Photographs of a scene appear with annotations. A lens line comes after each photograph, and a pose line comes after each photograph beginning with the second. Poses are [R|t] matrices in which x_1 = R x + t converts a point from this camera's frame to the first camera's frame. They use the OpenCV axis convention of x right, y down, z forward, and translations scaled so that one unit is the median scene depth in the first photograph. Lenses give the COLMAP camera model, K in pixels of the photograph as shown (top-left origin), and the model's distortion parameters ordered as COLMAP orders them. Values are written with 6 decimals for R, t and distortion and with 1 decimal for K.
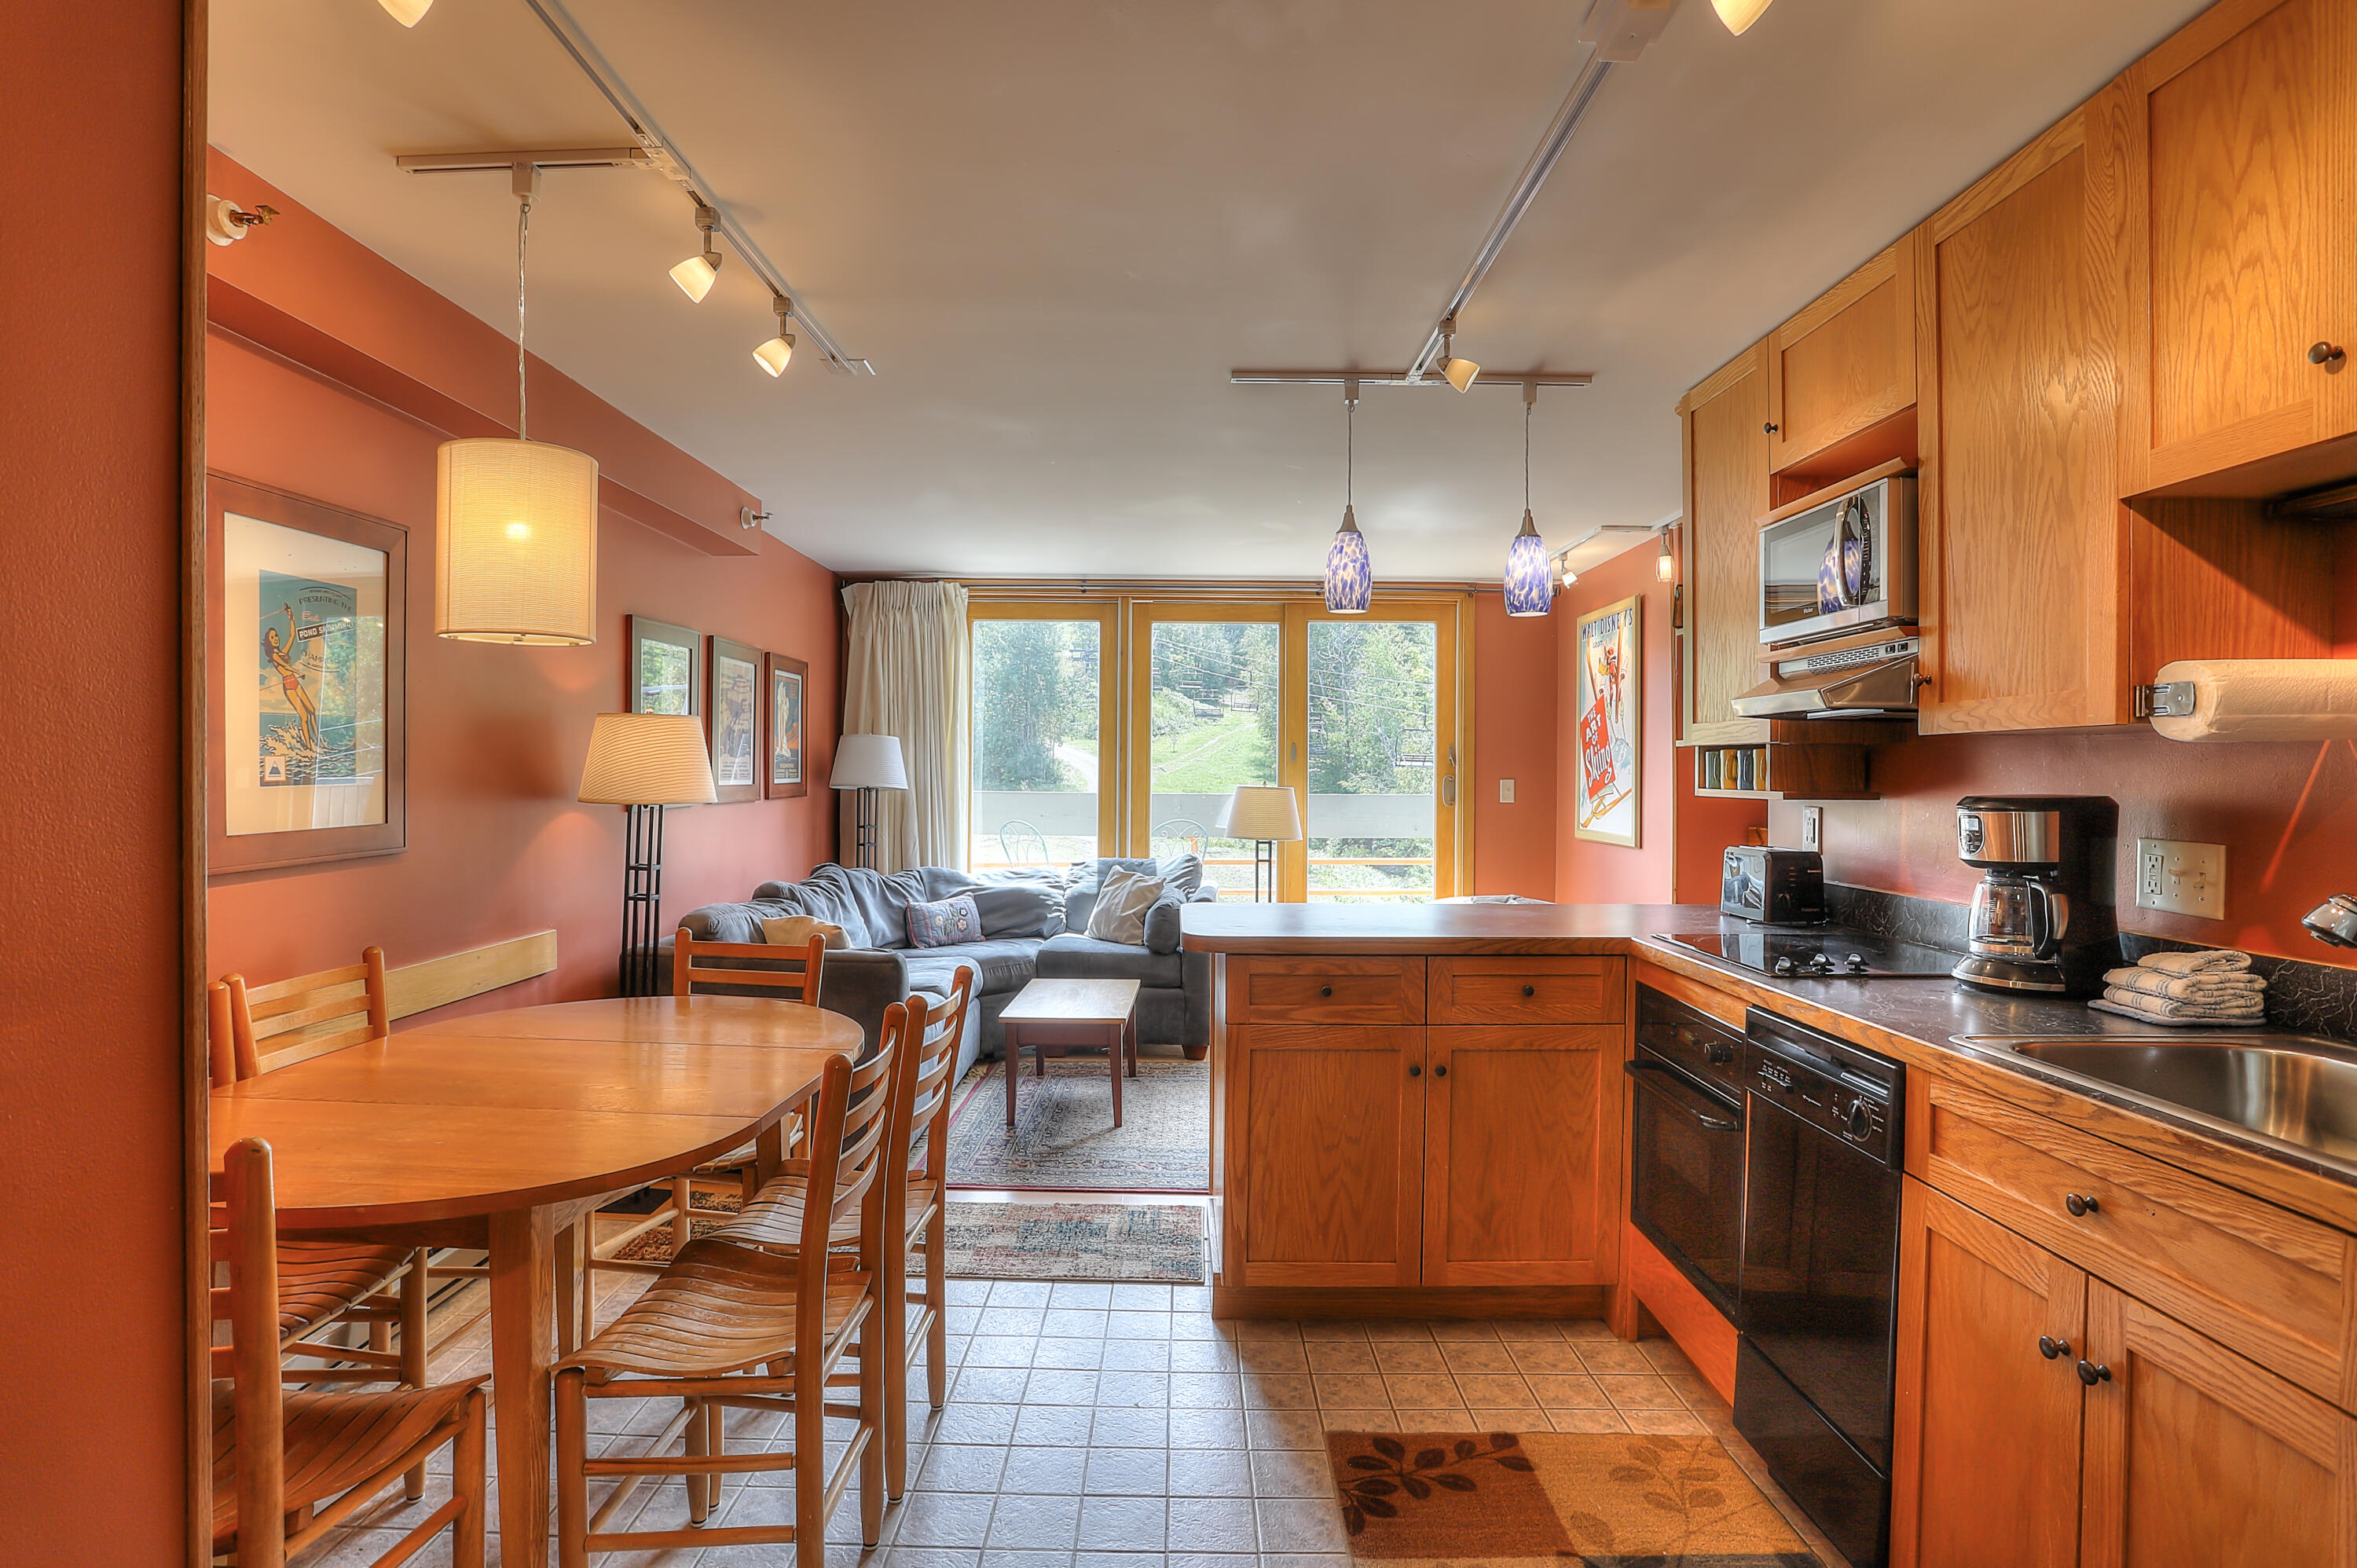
lens RADIAL K [[1170.9, 0, 1178.5], [0, 1170.9, 784.0], [0, 0, 1]] dist [-0.075684, 0.034611]
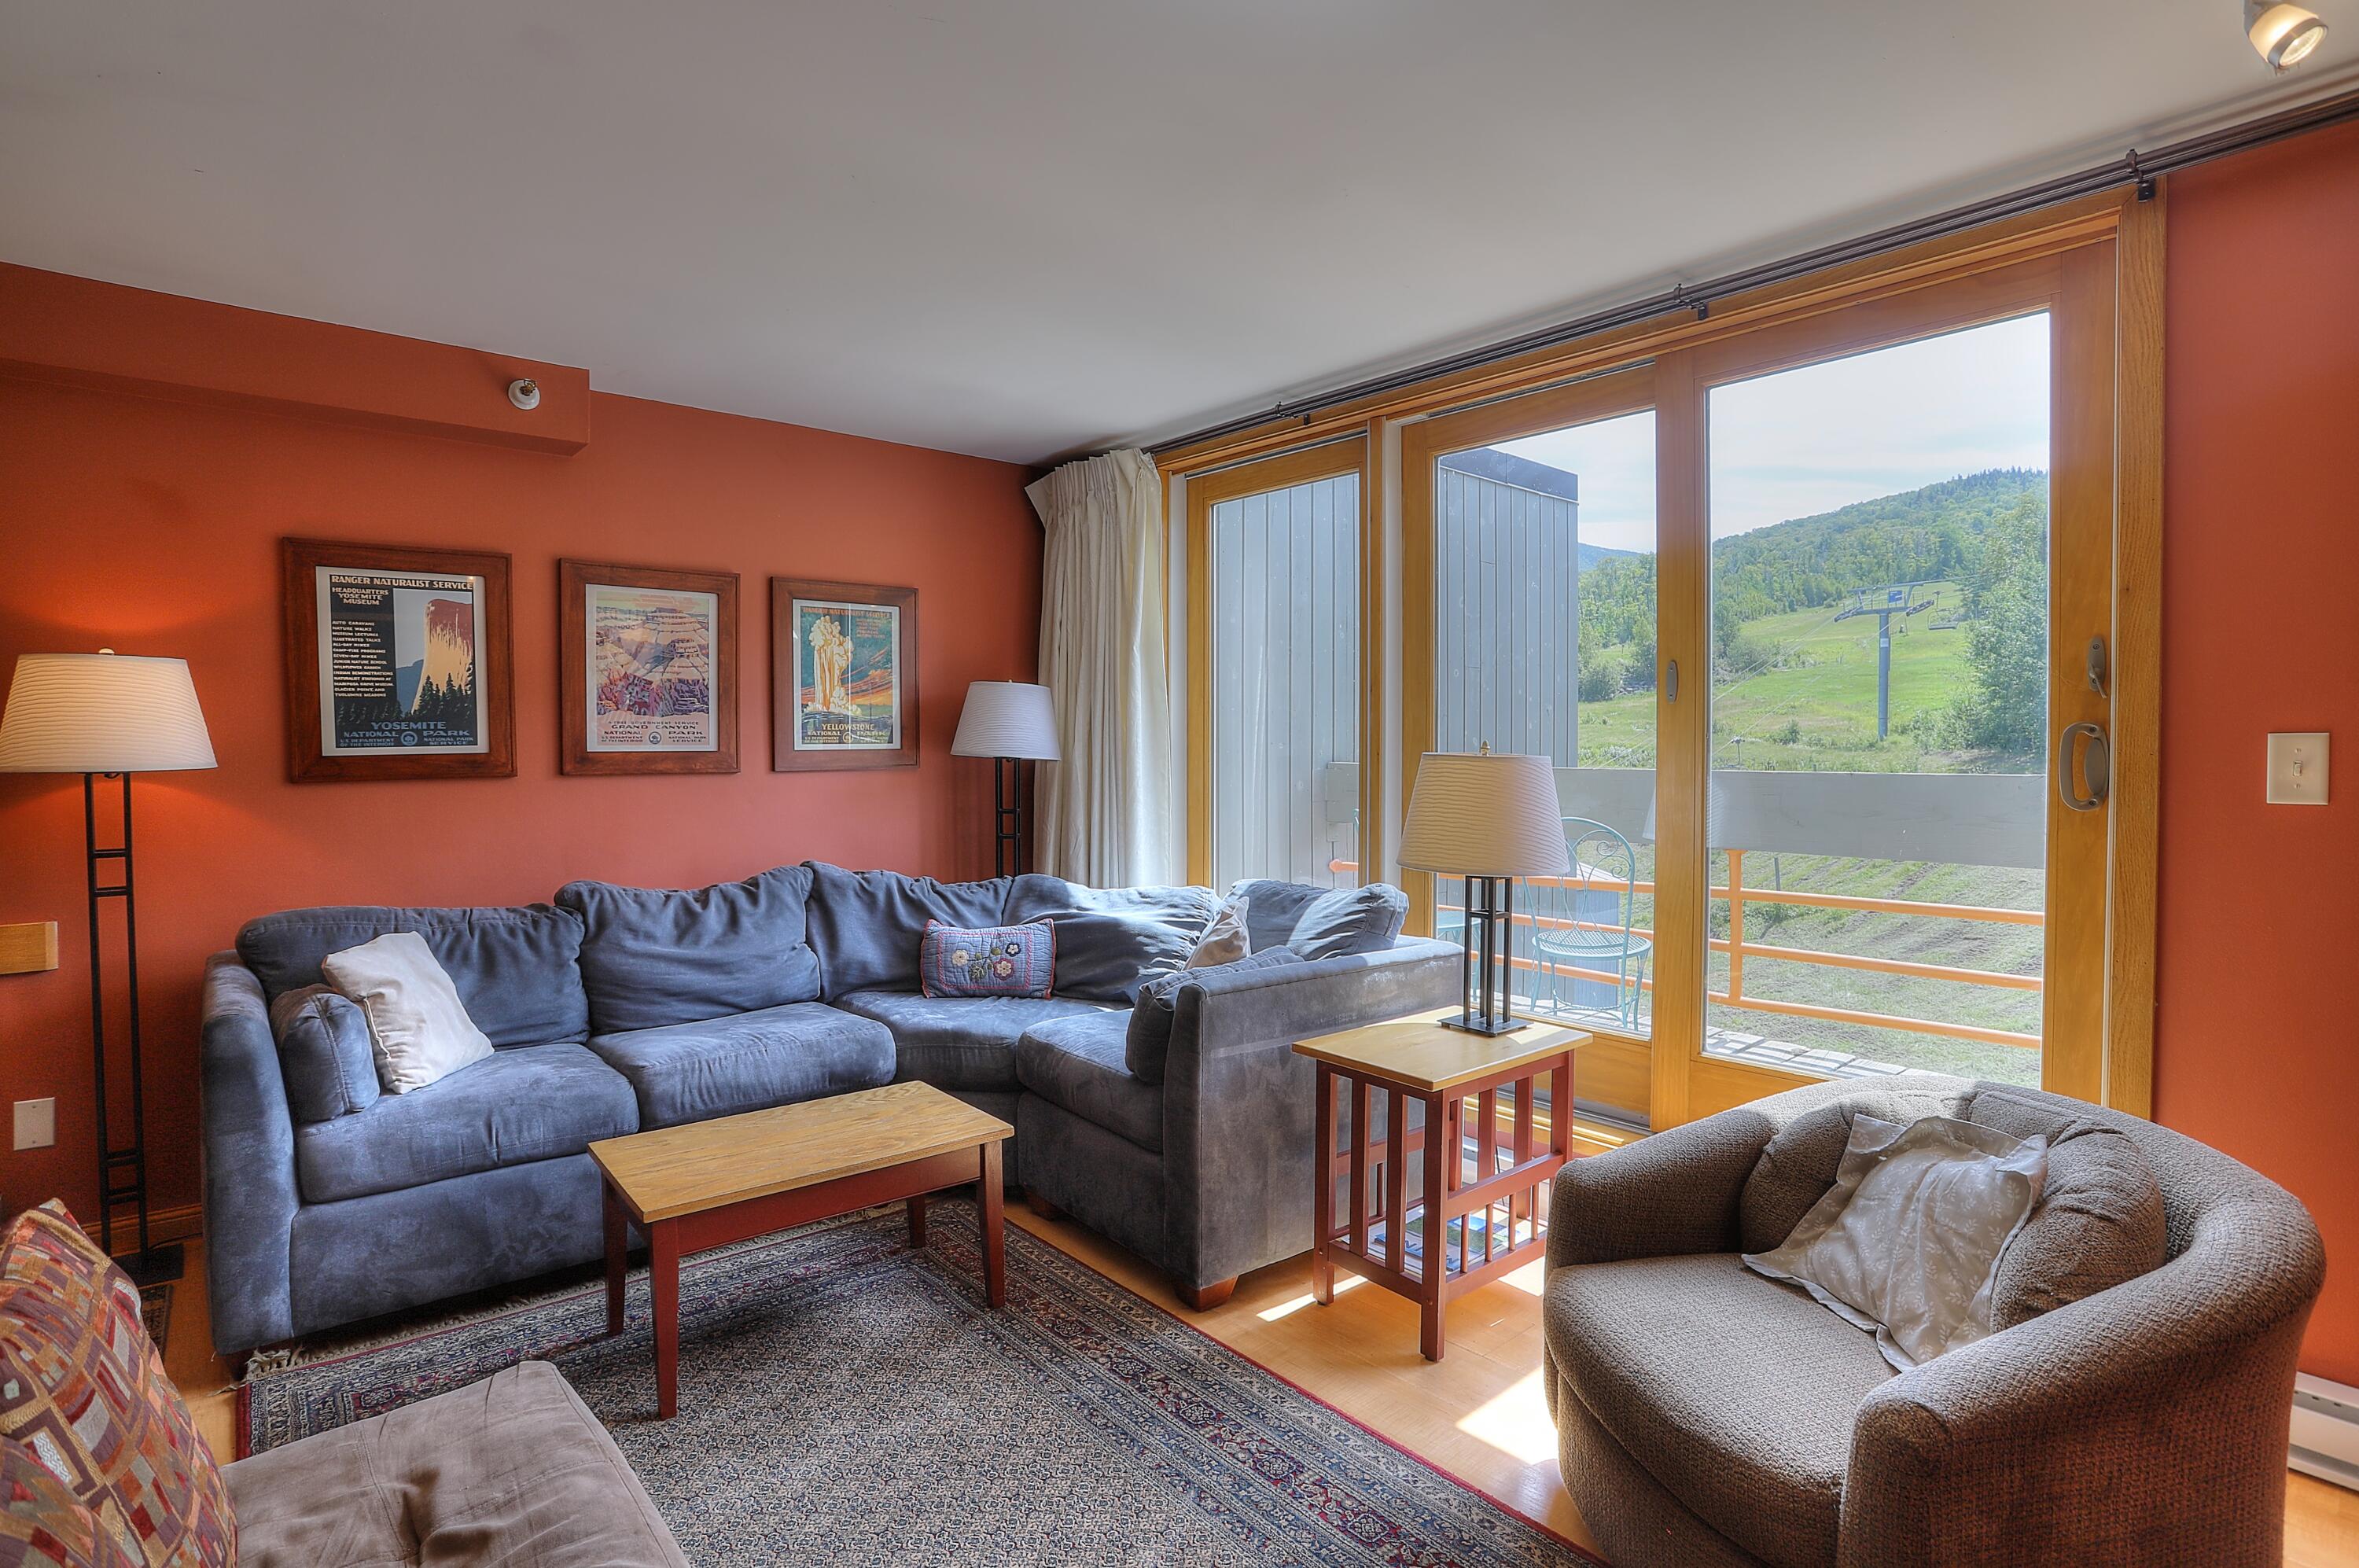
lens RADIAL K [[1177.9, 0, 1180.9], [0, 1177.9, 776.9], [0, 0, 1]] dist [-0.044345, 0.000174]
pose [[0.645822, 0.014439, -0.763351, 0.701202], [-0.003297, 0.999865, 0.016123, 0.006505], [0.763481, -0.007896, 0.645783, 1.225245]]
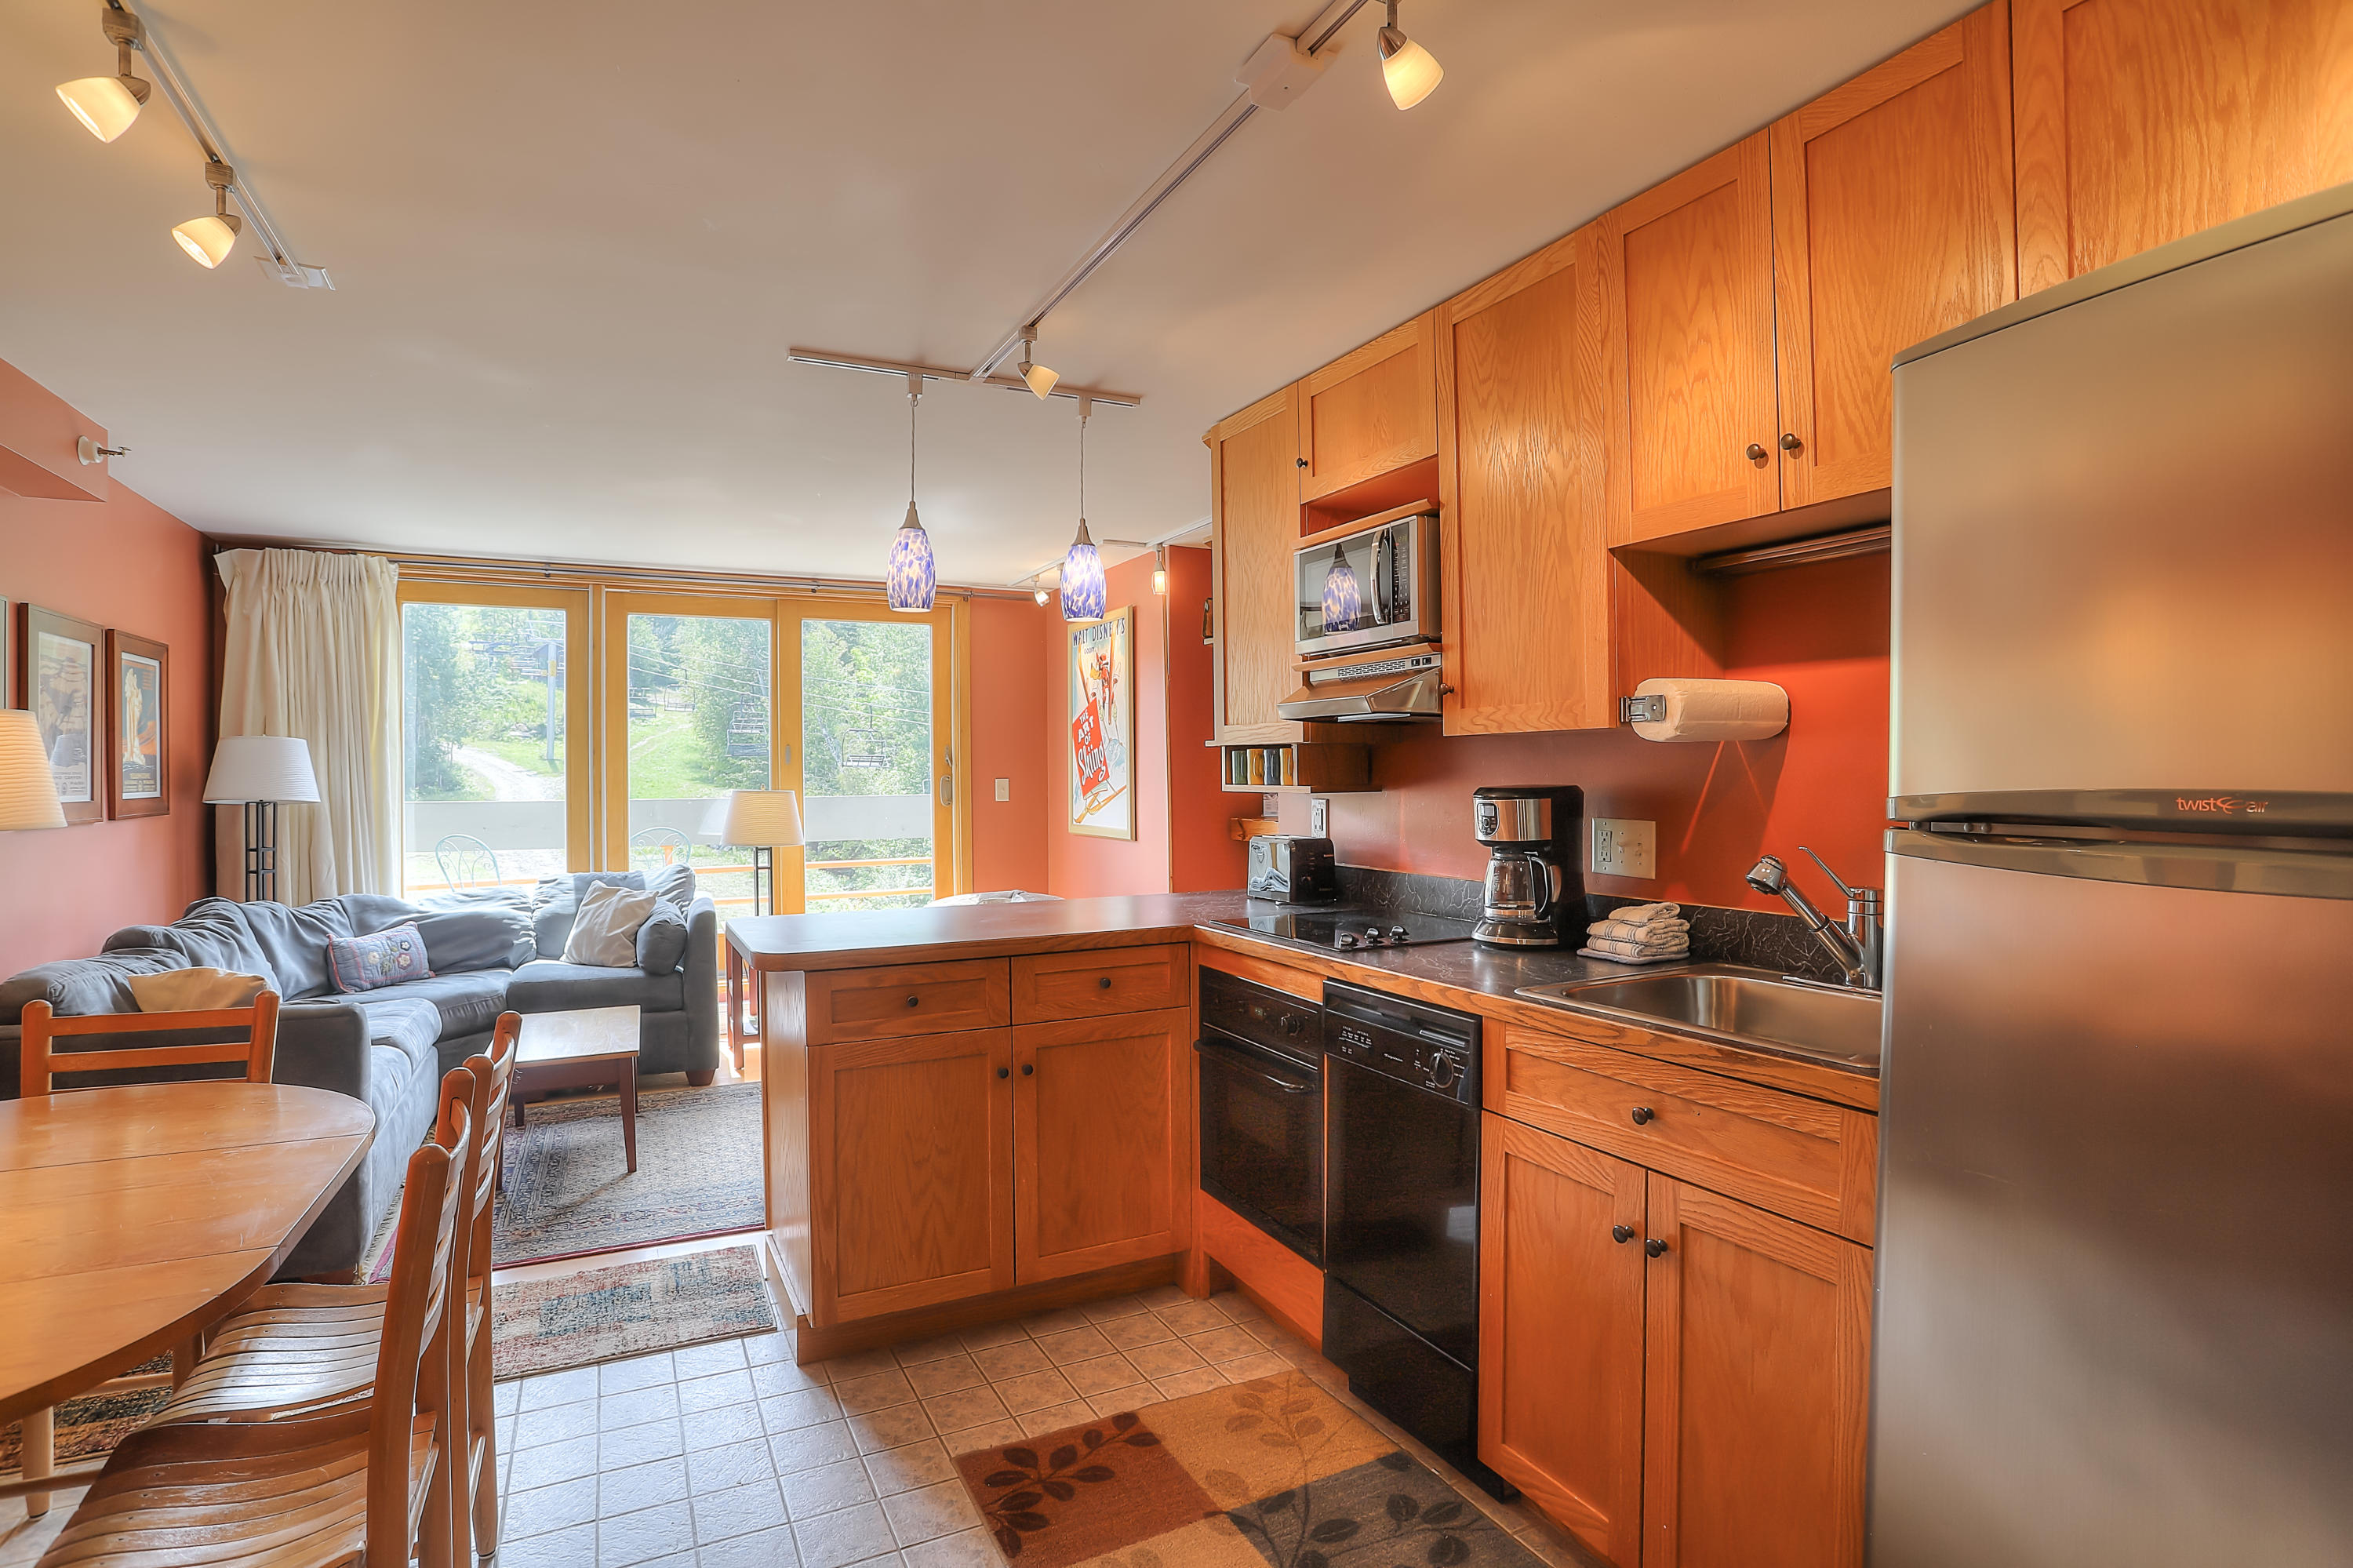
lens RADIAL K [[1144.0, 0, 1167.8], [0, 1144.0, 774.6], [0, 0, 1]] dist [-0.081762, 0.039424]
pose [[0.892522, -0.014705, 0.450763, -0.096293], [0.018125, 0.999830, -0.003271, -0.003133], [-0.450639, 0.011089, 0.892637, 0.057014]]
